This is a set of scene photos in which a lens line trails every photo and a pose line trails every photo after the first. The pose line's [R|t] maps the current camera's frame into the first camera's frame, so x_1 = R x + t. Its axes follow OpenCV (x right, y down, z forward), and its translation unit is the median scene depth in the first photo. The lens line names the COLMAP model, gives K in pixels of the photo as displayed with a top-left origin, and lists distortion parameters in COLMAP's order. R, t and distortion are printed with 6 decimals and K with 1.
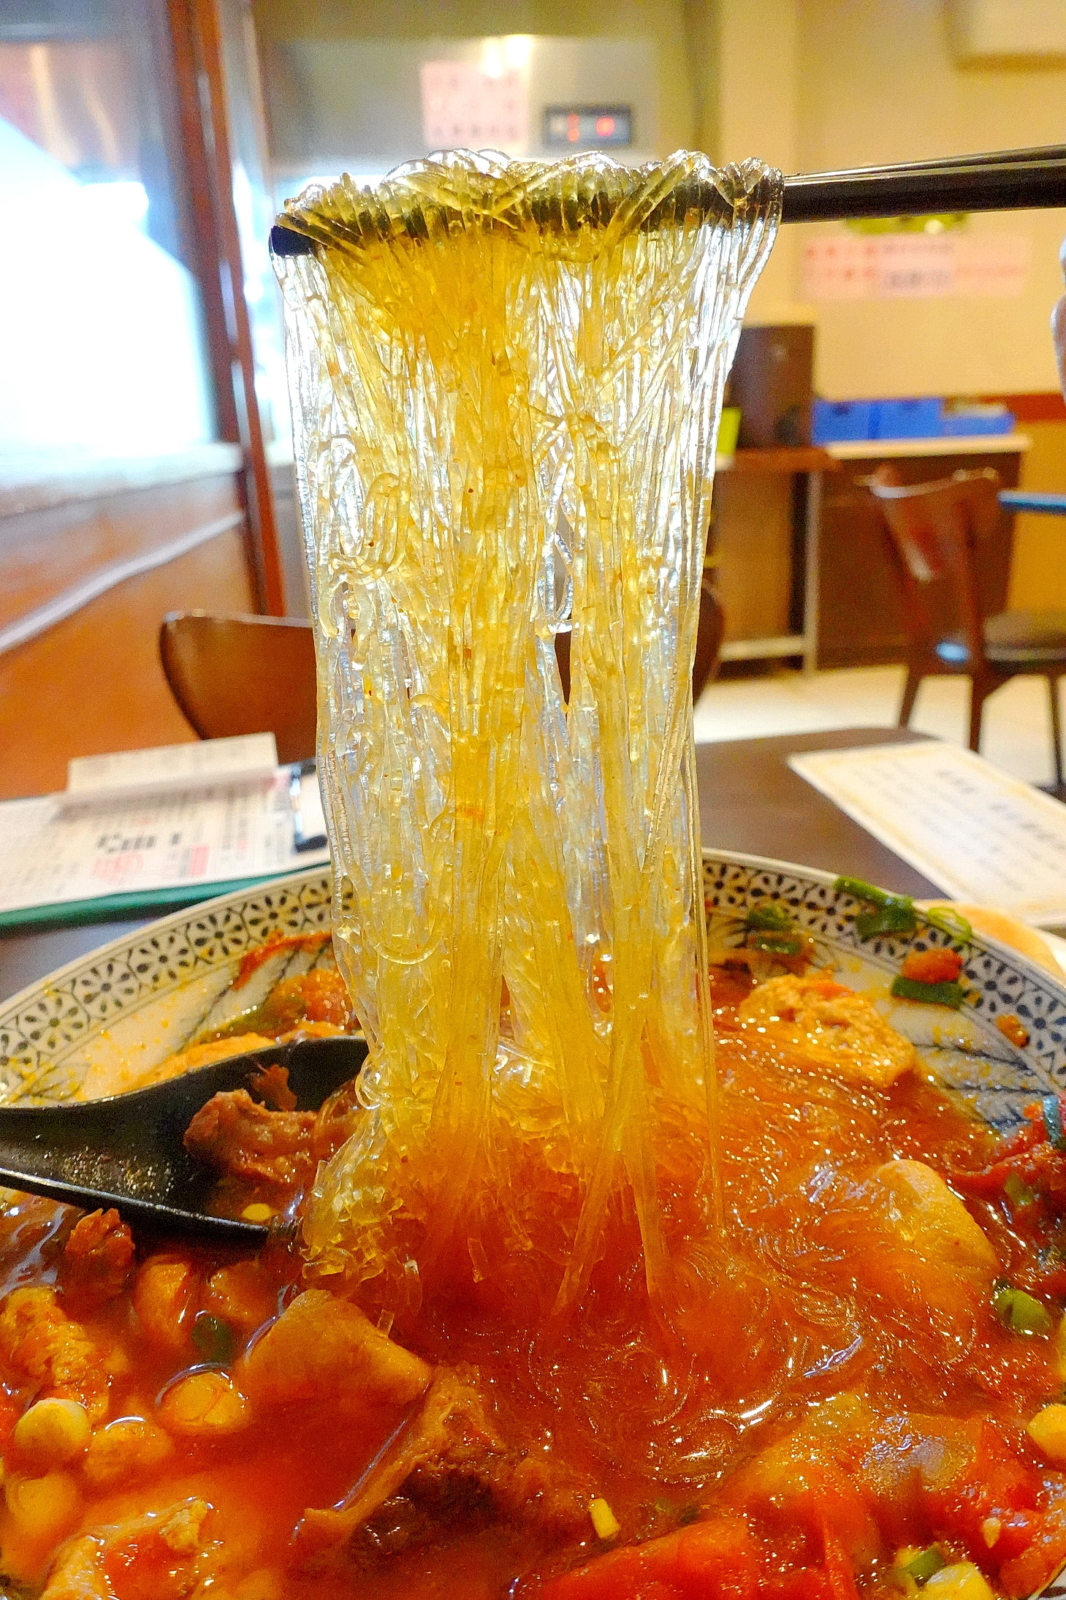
lens RADIAL K [[1104.6, 0, 533.0], [0, 1104.6, 800.0], [0, 0, 1]] dist [0.004884, -0.004474]
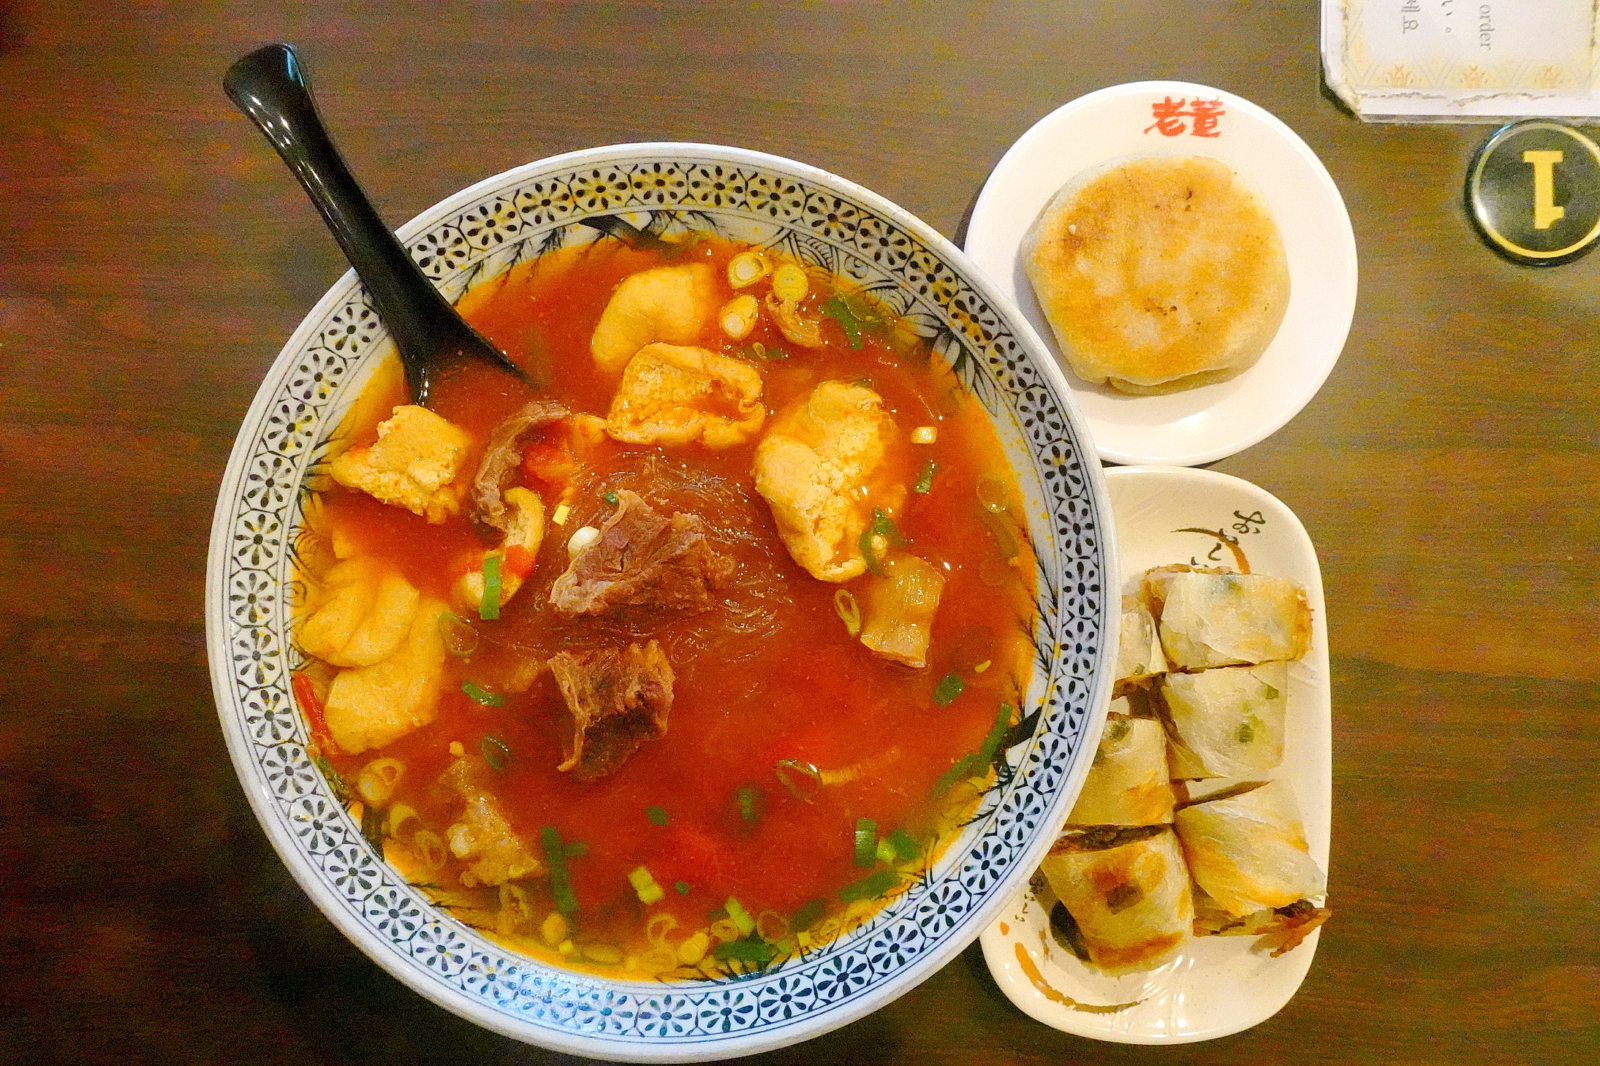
lens RADIAL K [[1104.6, 0, 800.0], [0, 1104.6, 533.0], [0, 0, 1]] dist [0.004884, -0.004474]
pose [[0.983451, 0.179805, 0.022215, 0.077540], [-0.085429, 0.352103, 0.932054, -0.813986], [0.159766, -0.918528, 0.361637, 0.443284]]
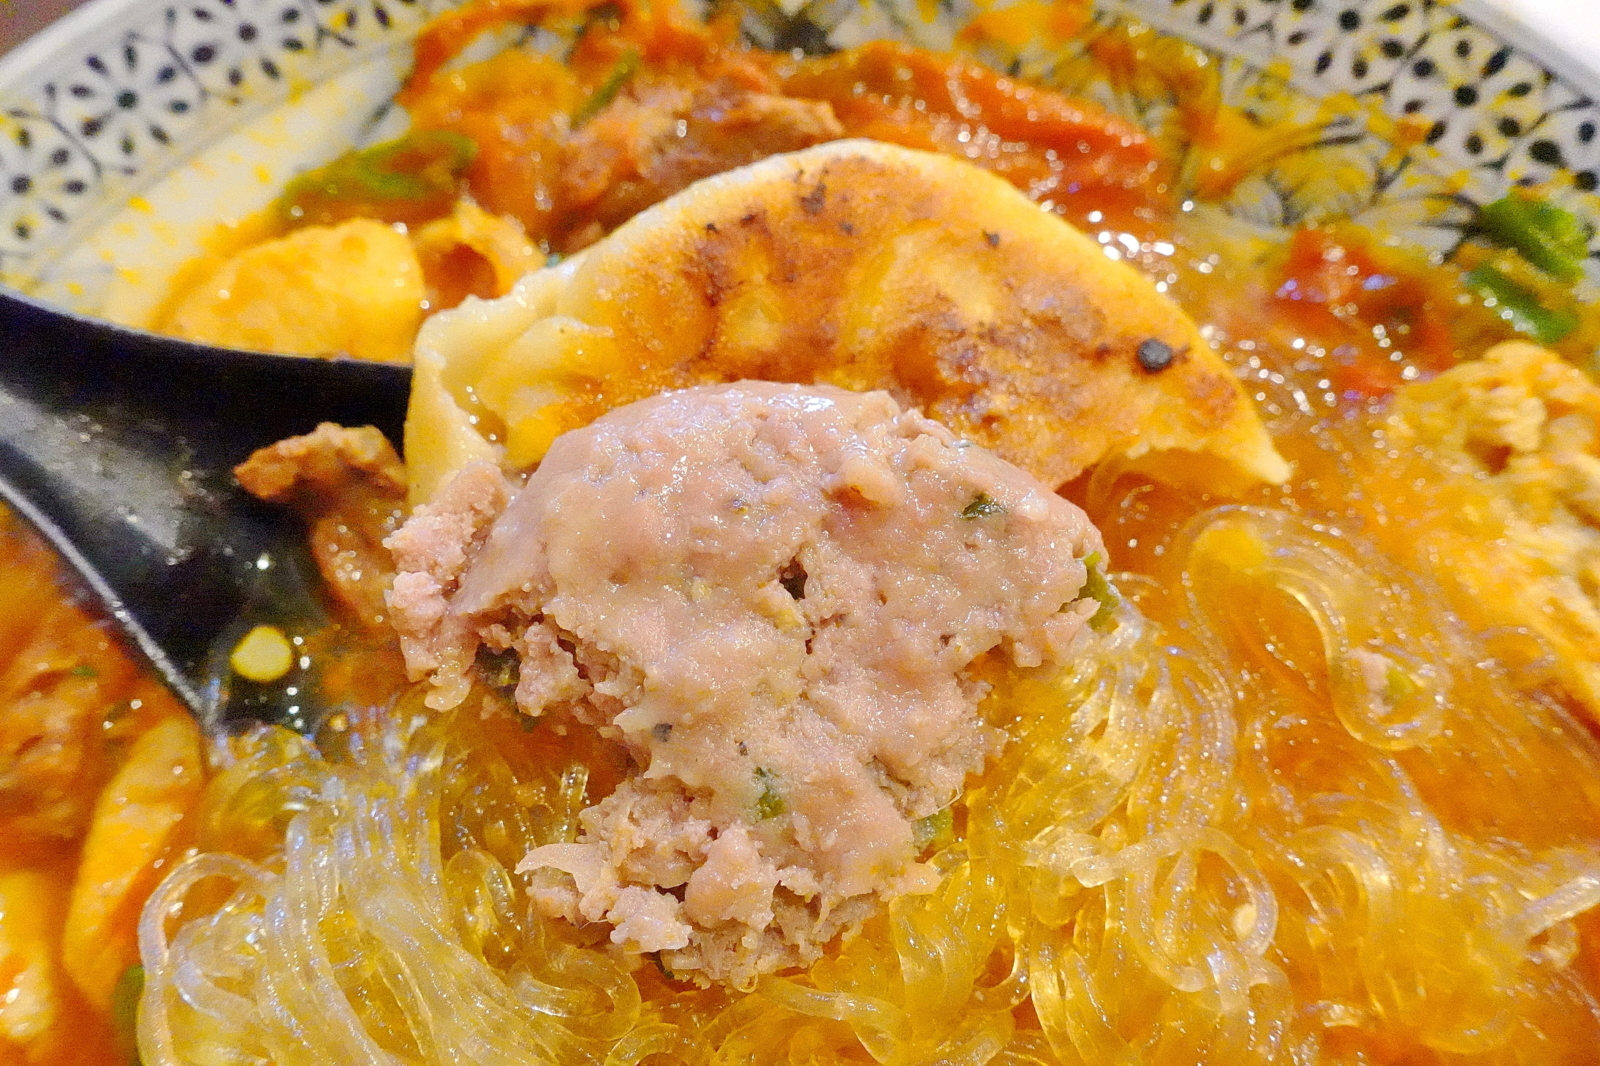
lens RADIAL K [[1104.6, 0, 800.0], [0, 1104.6, 533.0], [0, 0, 1]] dist [0.004884, -0.004474]
pose [[0.957322, 0.275815, -0.086372, 0.007921], [-0.111170, 0.627248, 0.770845, -0.124606], [0.266787, -0.728345, 0.631141, 0.584034]]
